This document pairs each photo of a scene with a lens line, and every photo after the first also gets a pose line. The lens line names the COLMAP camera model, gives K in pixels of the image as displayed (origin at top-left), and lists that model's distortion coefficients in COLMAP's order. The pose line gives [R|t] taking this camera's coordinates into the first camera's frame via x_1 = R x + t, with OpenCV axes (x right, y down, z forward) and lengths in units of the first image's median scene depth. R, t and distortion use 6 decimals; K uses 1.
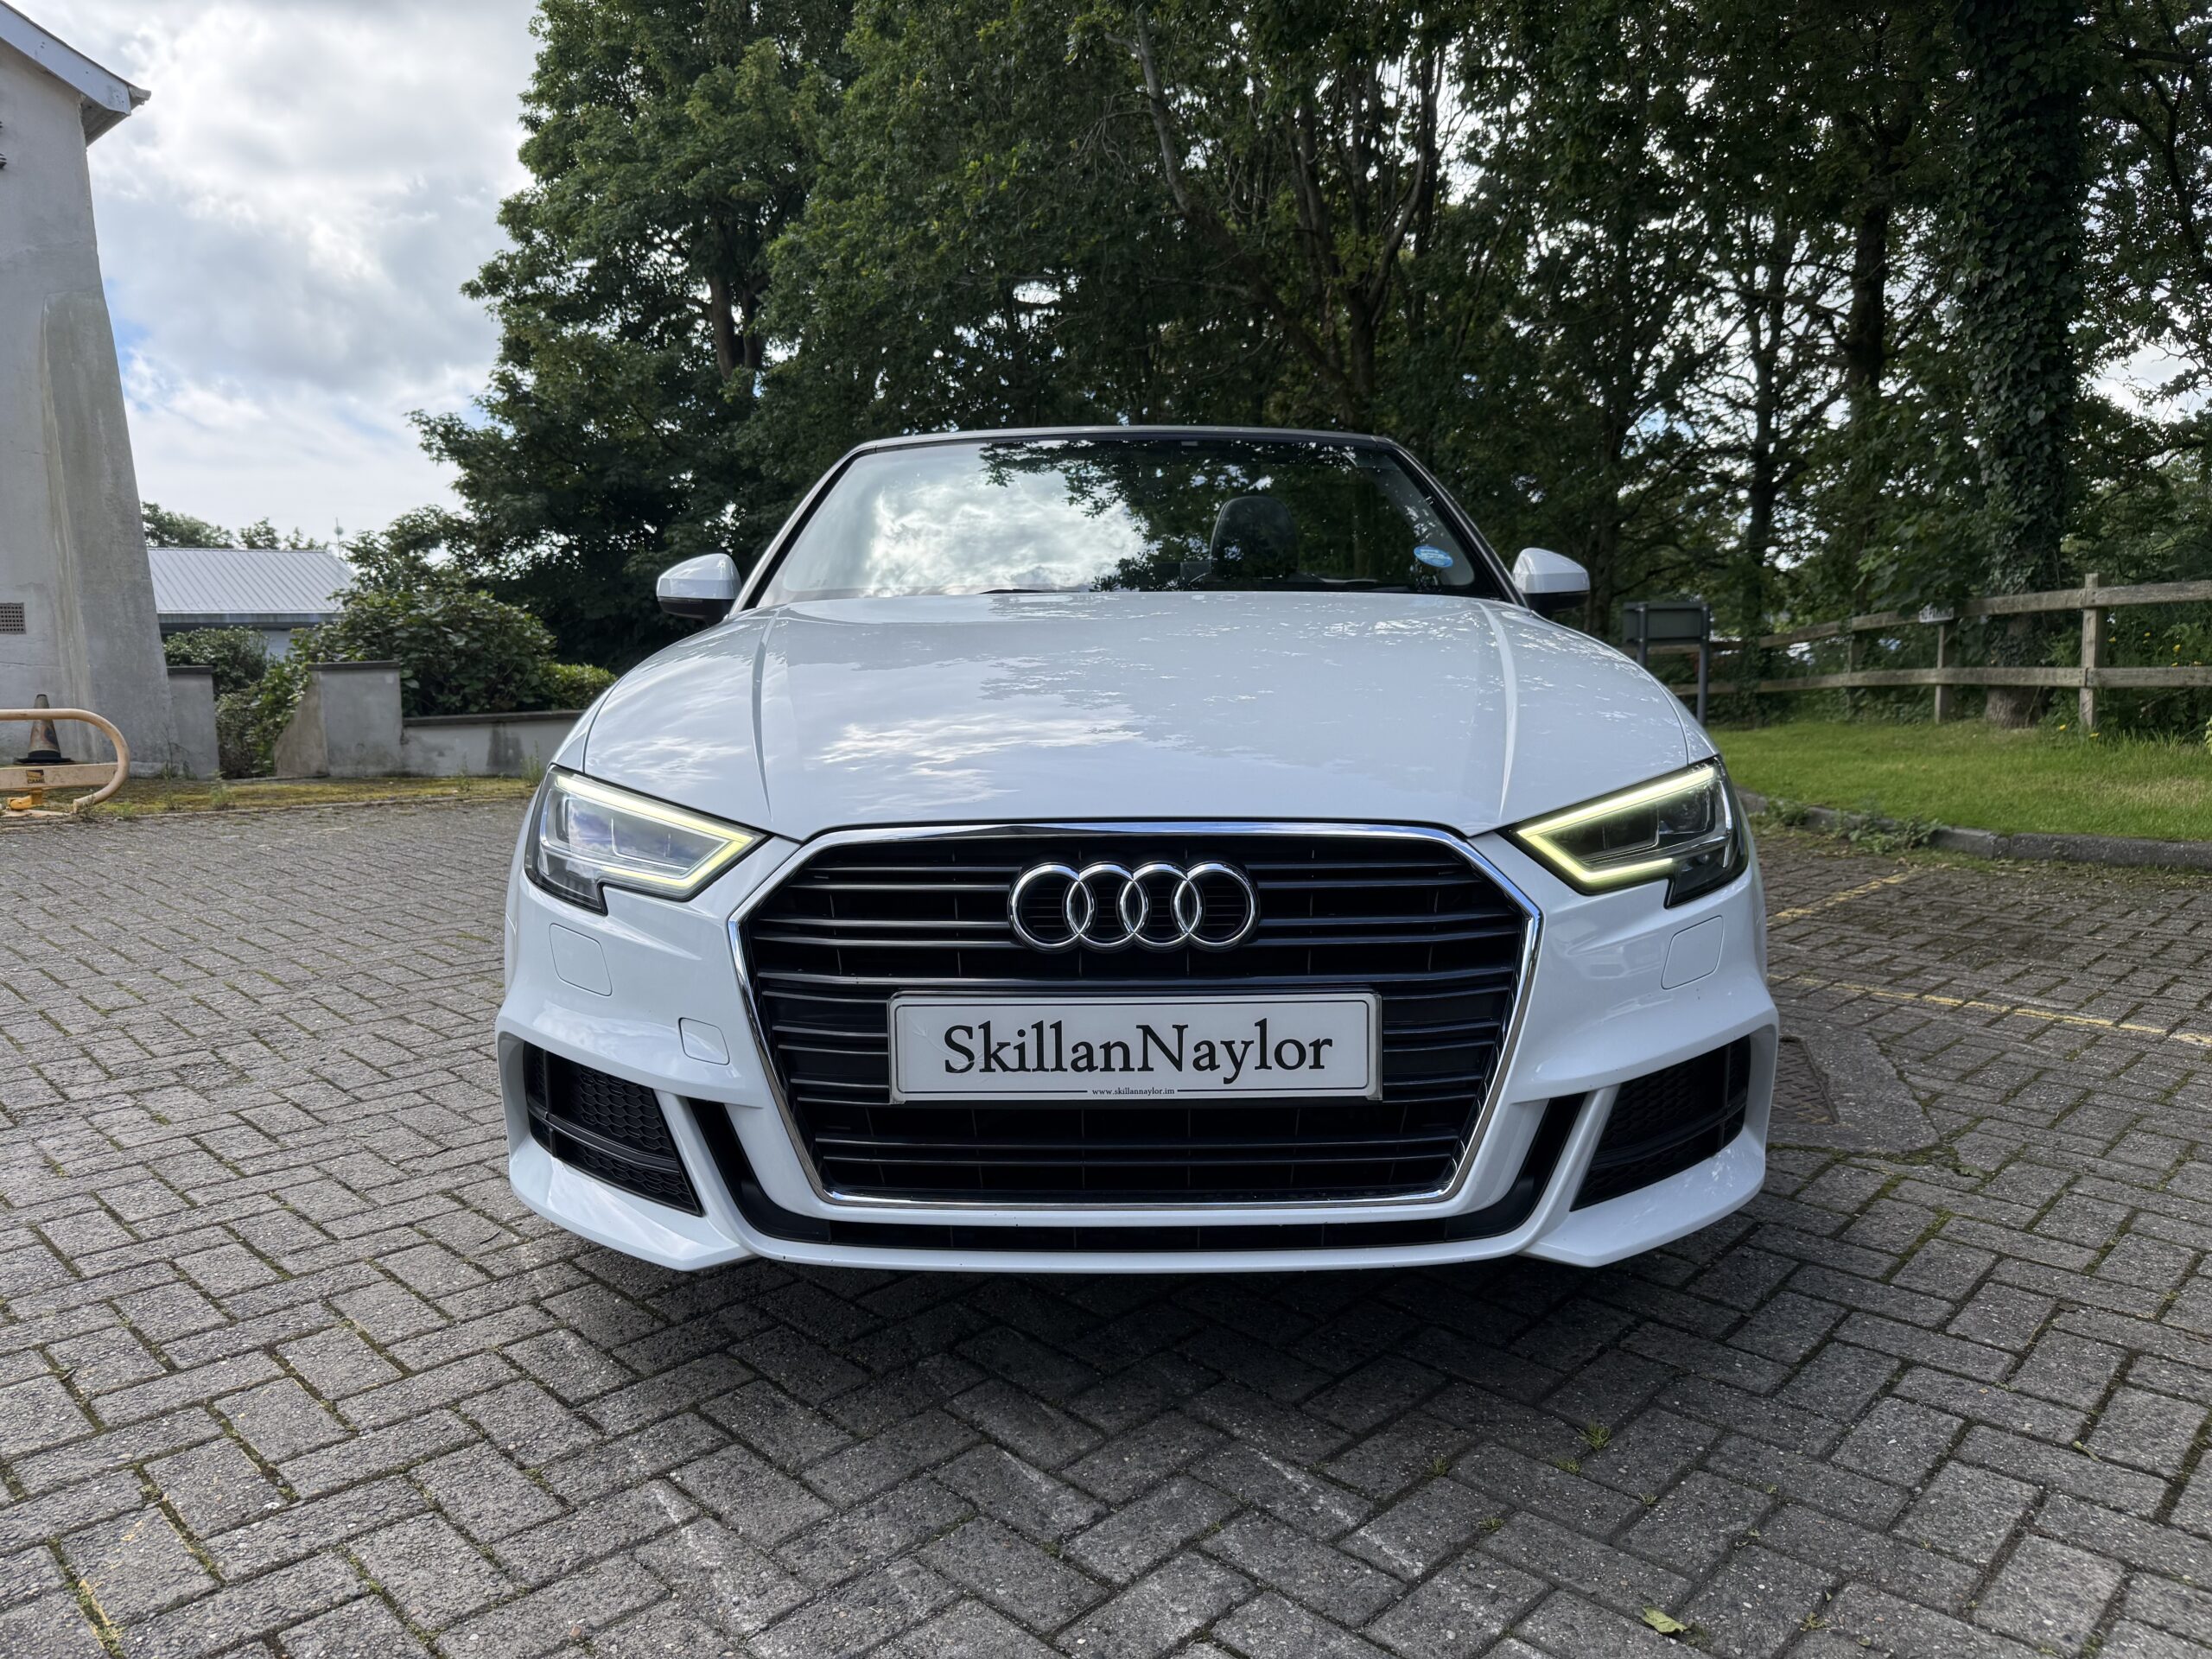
lens RADIAL K [[1568.9, 0, 1089.3], [0, 1568.9, 810.8], [0, 0, 1]] dist [0.024570, -0.034438]
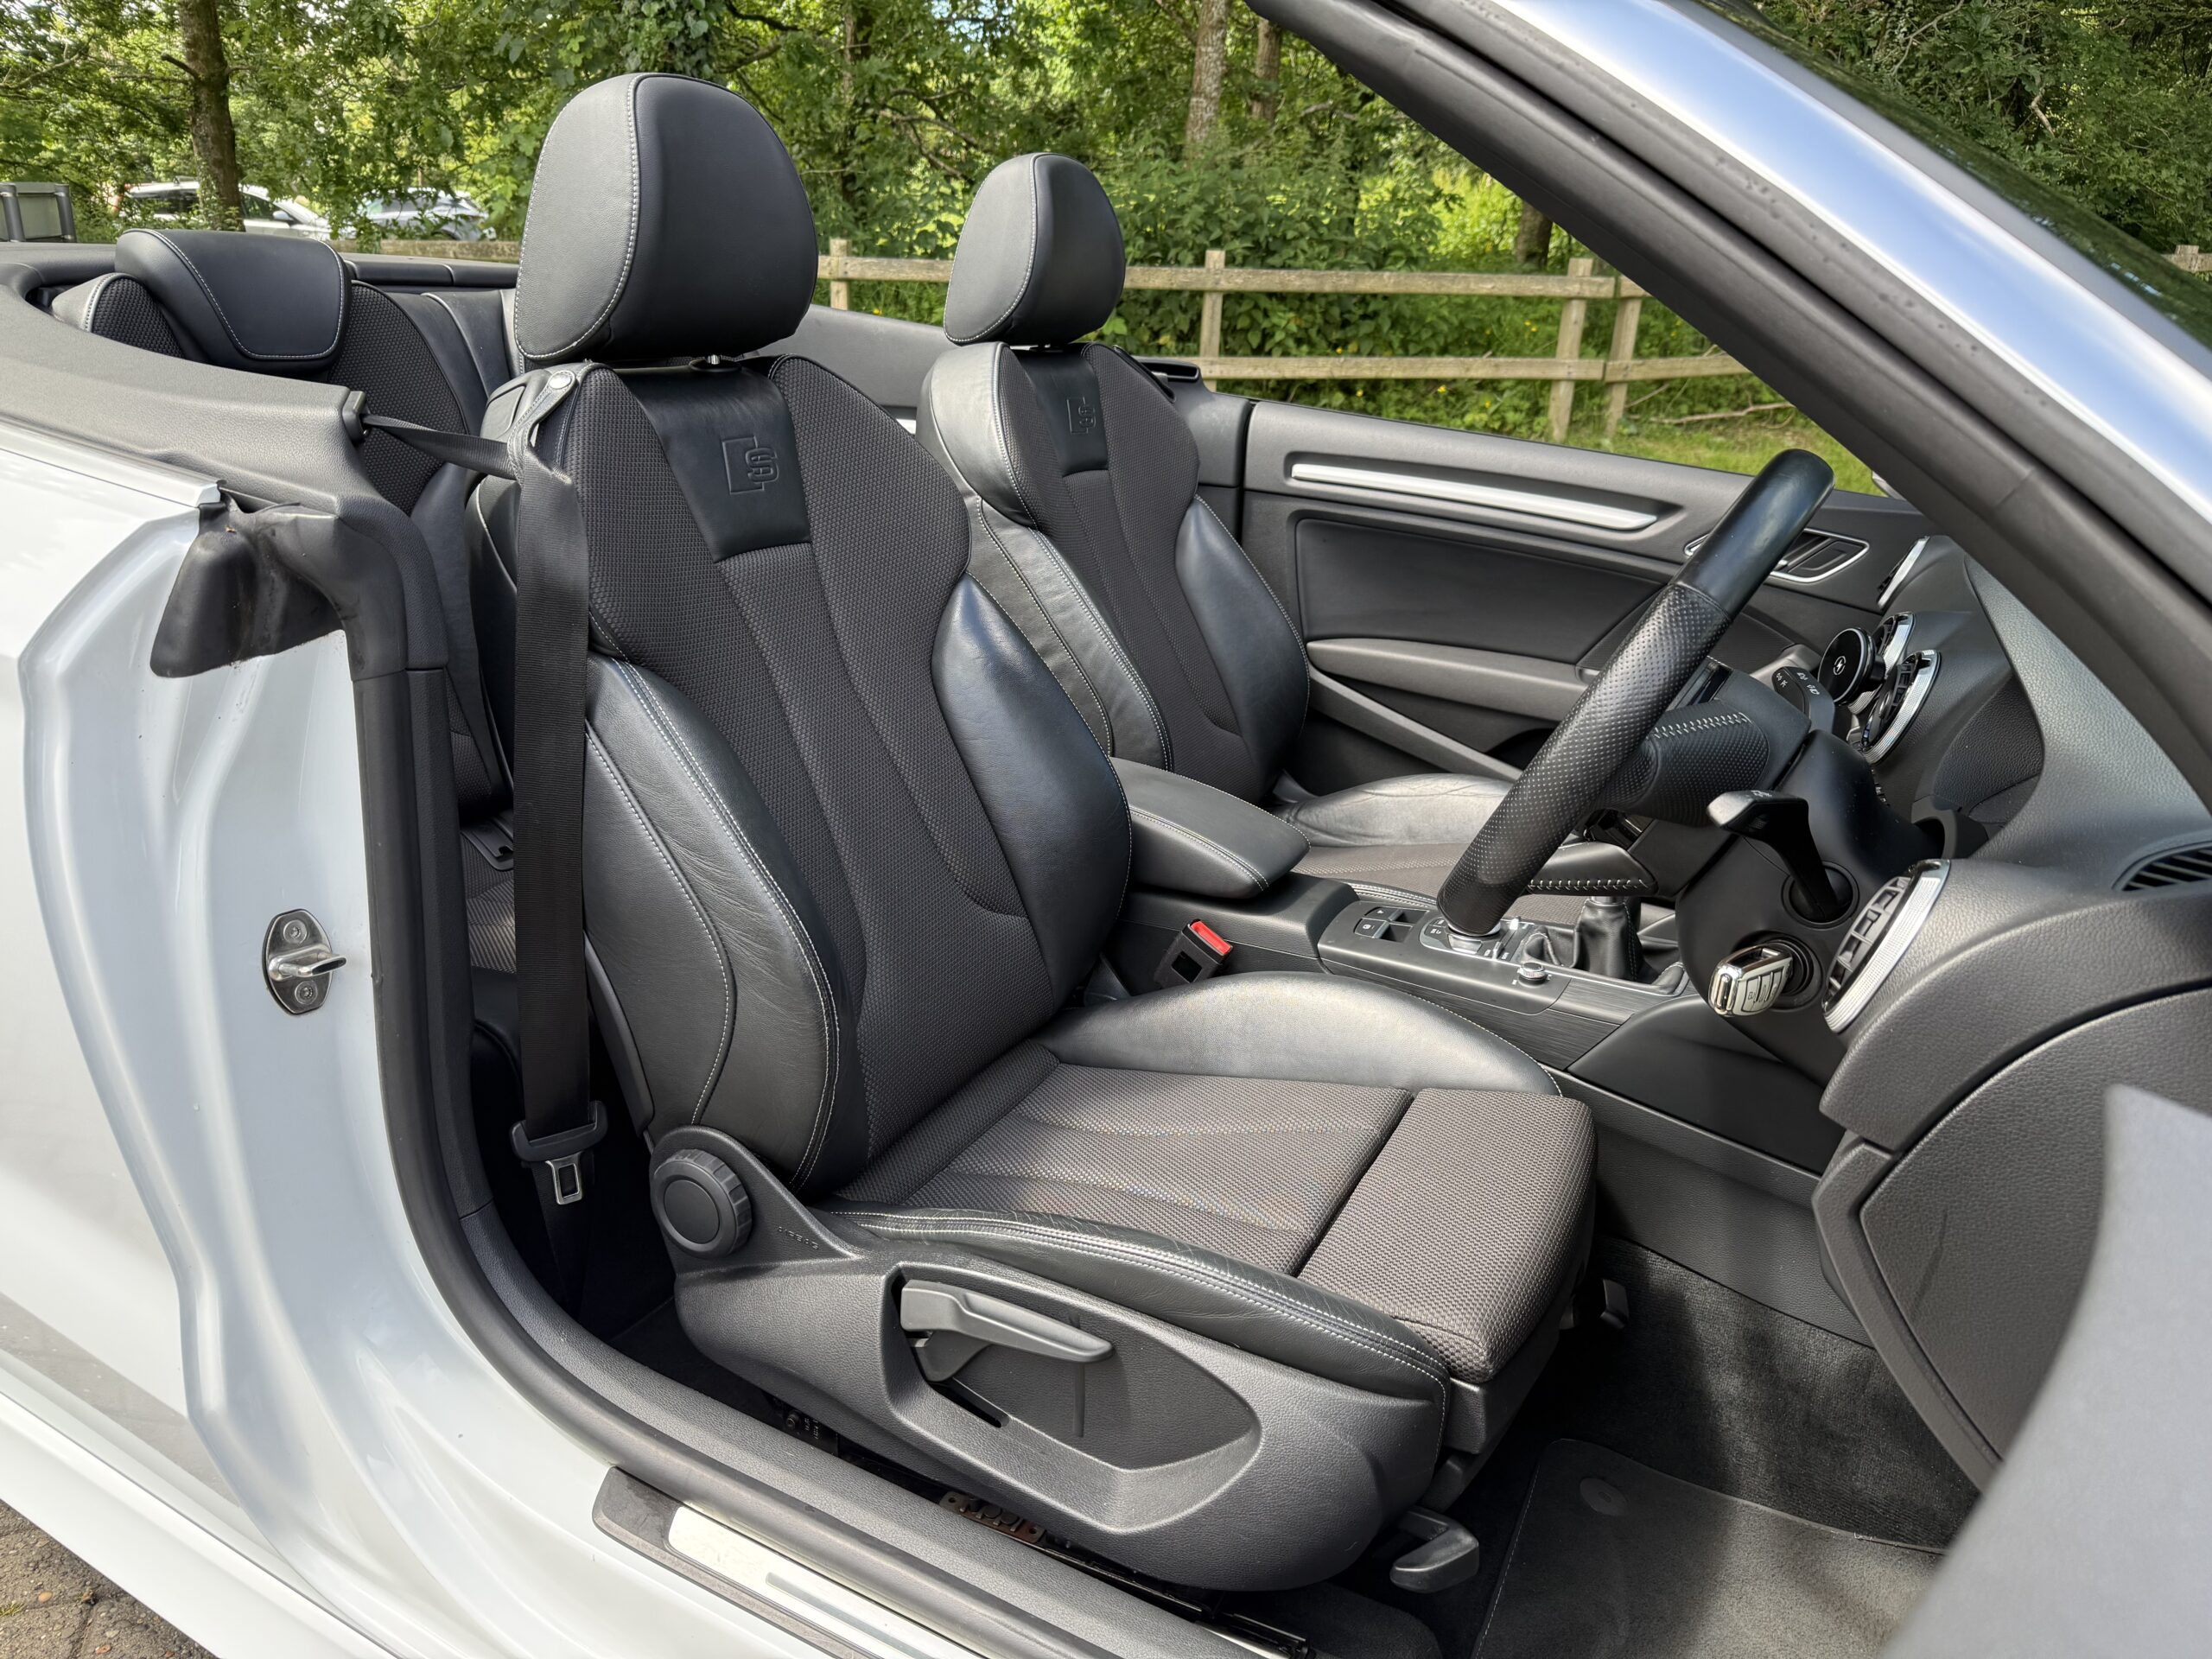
lens RADIAL K [[1568.9, 0, 1110.6], [0, 1568.9, 866.4], [0, 0, 1]] dist [0.024570, -0.034438]
pose [[0.432808, -0.288481, 0.854082, -0.706726], [0.028082, 0.951270, 0.307077, -0.319599], [-0.901049, -0.108921, 0.419819, 1.715417]]
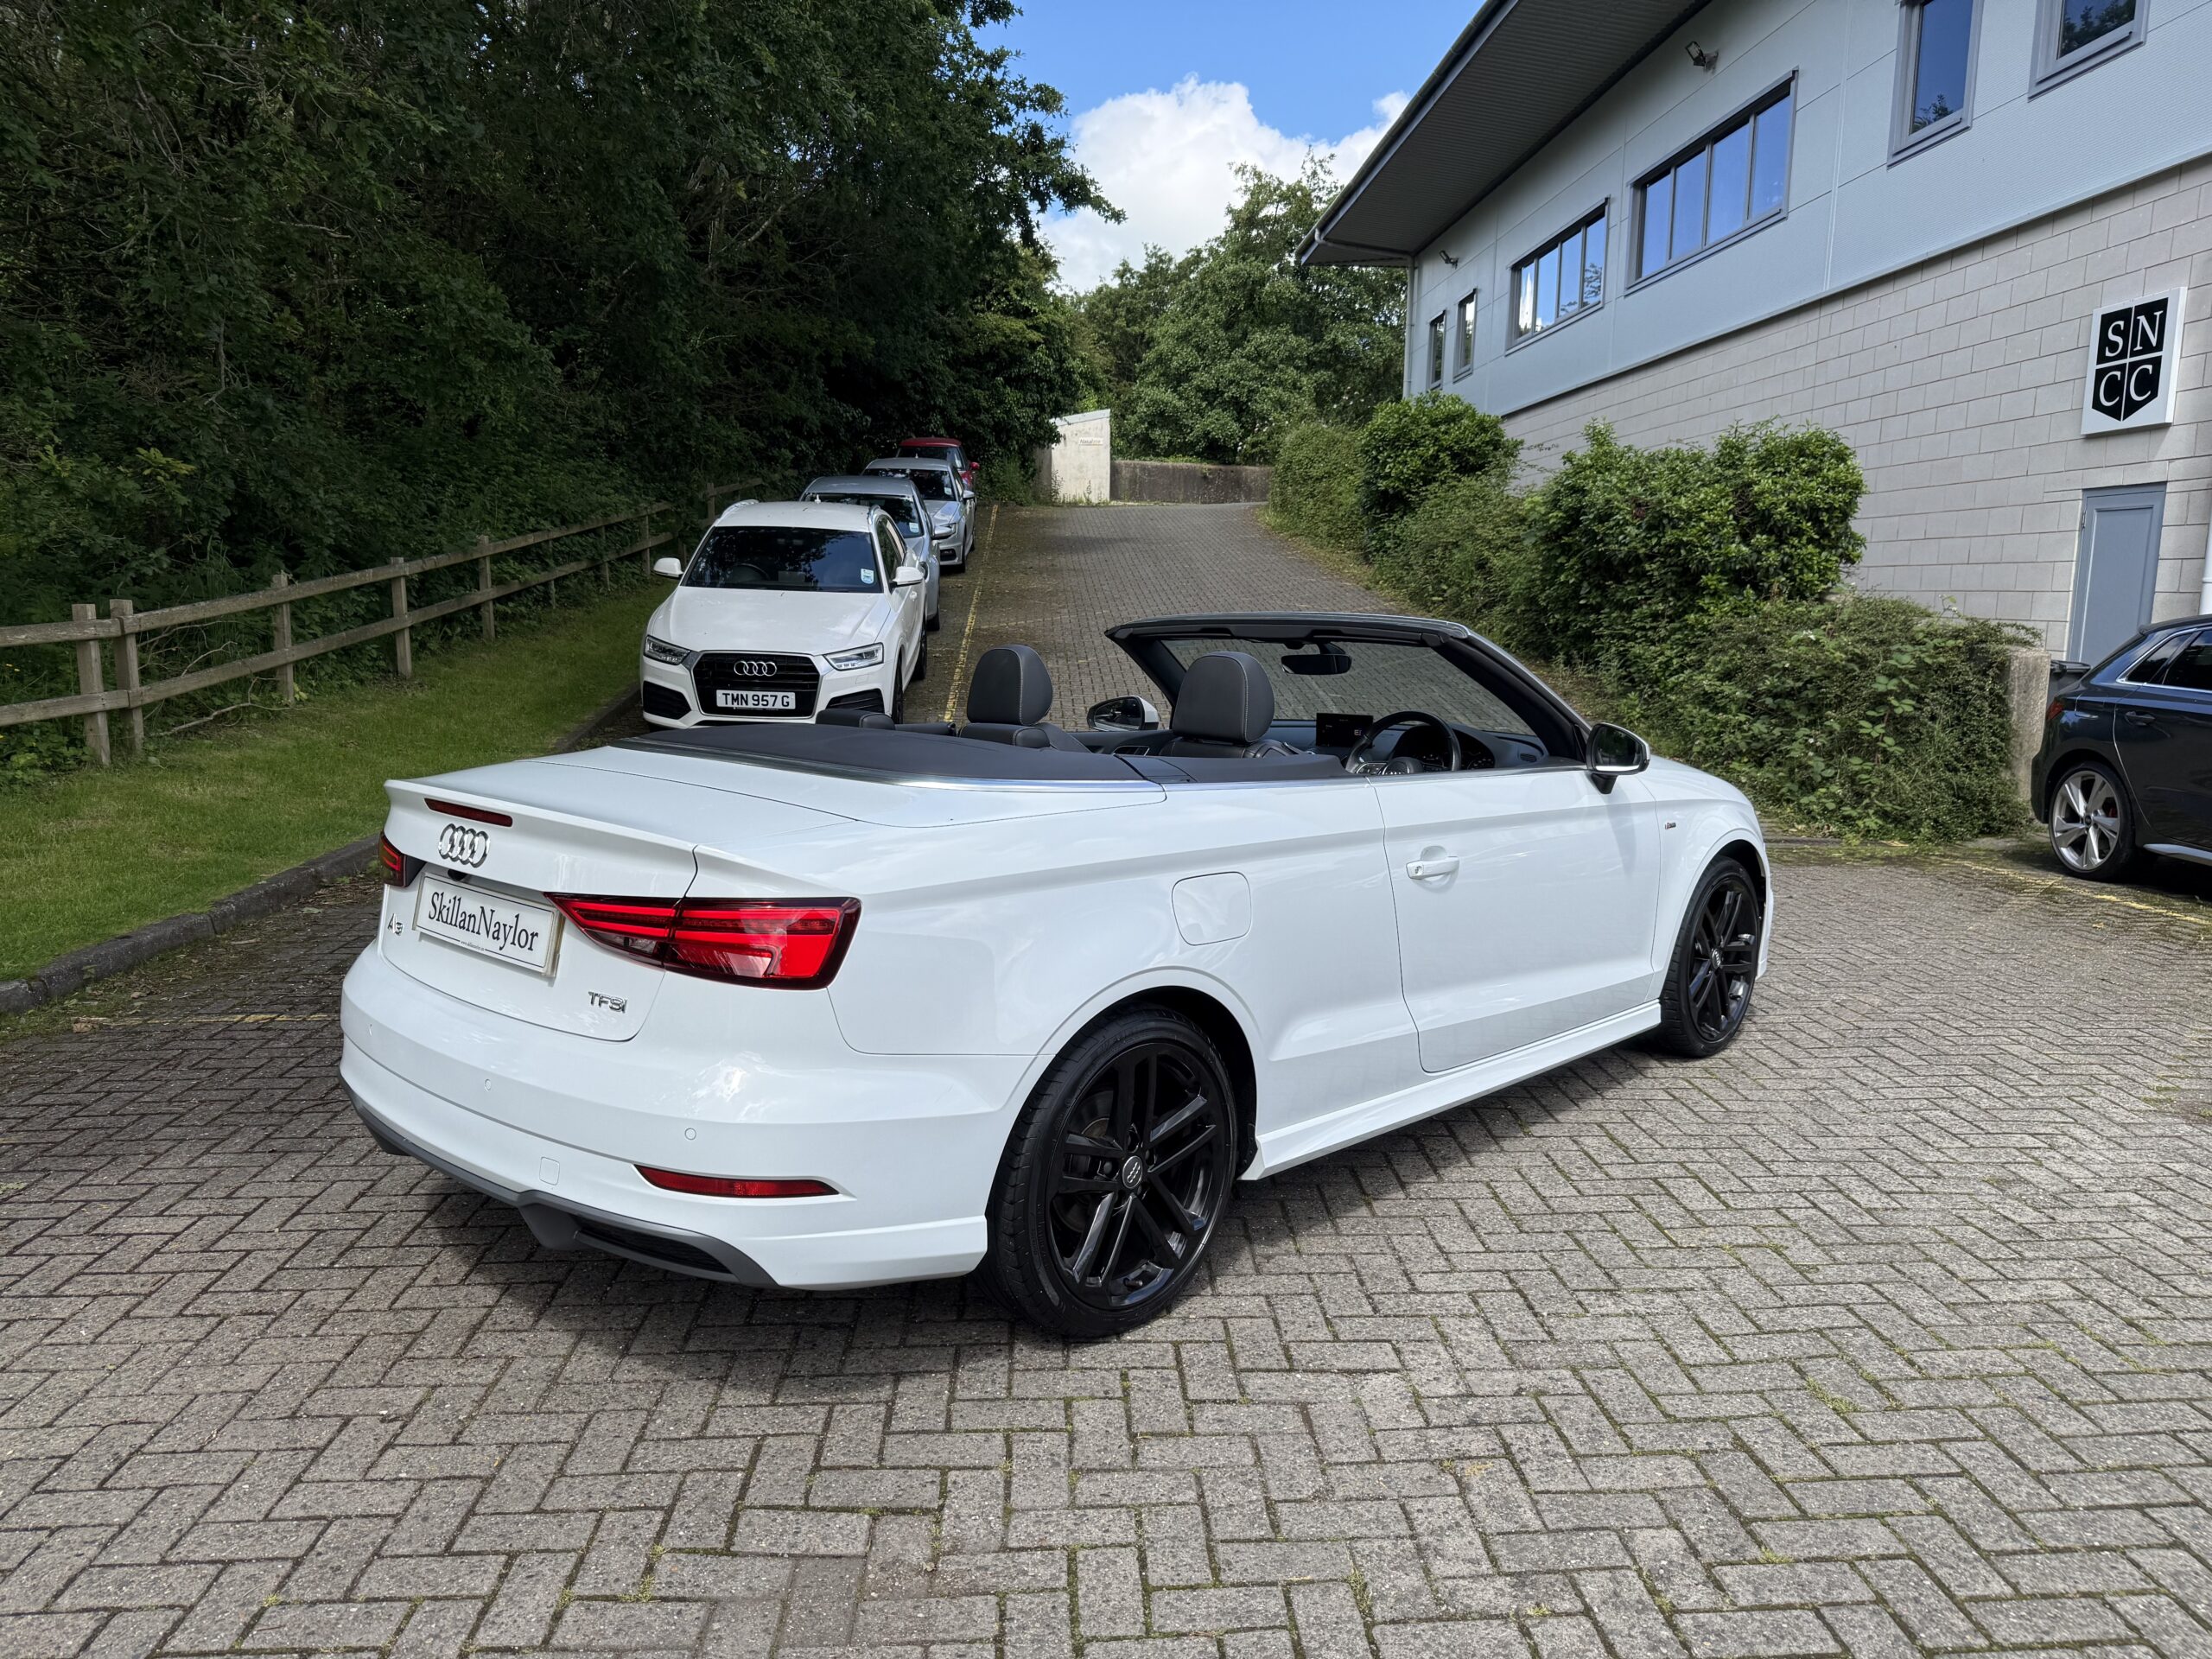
lens RADIAL K [[1568.9, 0, 1114.0], [0, 1568.9, 835.3], [0, 0, 1]] dist [0.024570, -0.034438]
pose [[-0.737808, -0.099447, 0.667644, -1.359655], [0.074883, 0.970924, 0.227375, -0.672046], [-0.670844, 0.217754, -0.708909, 3.720815]]
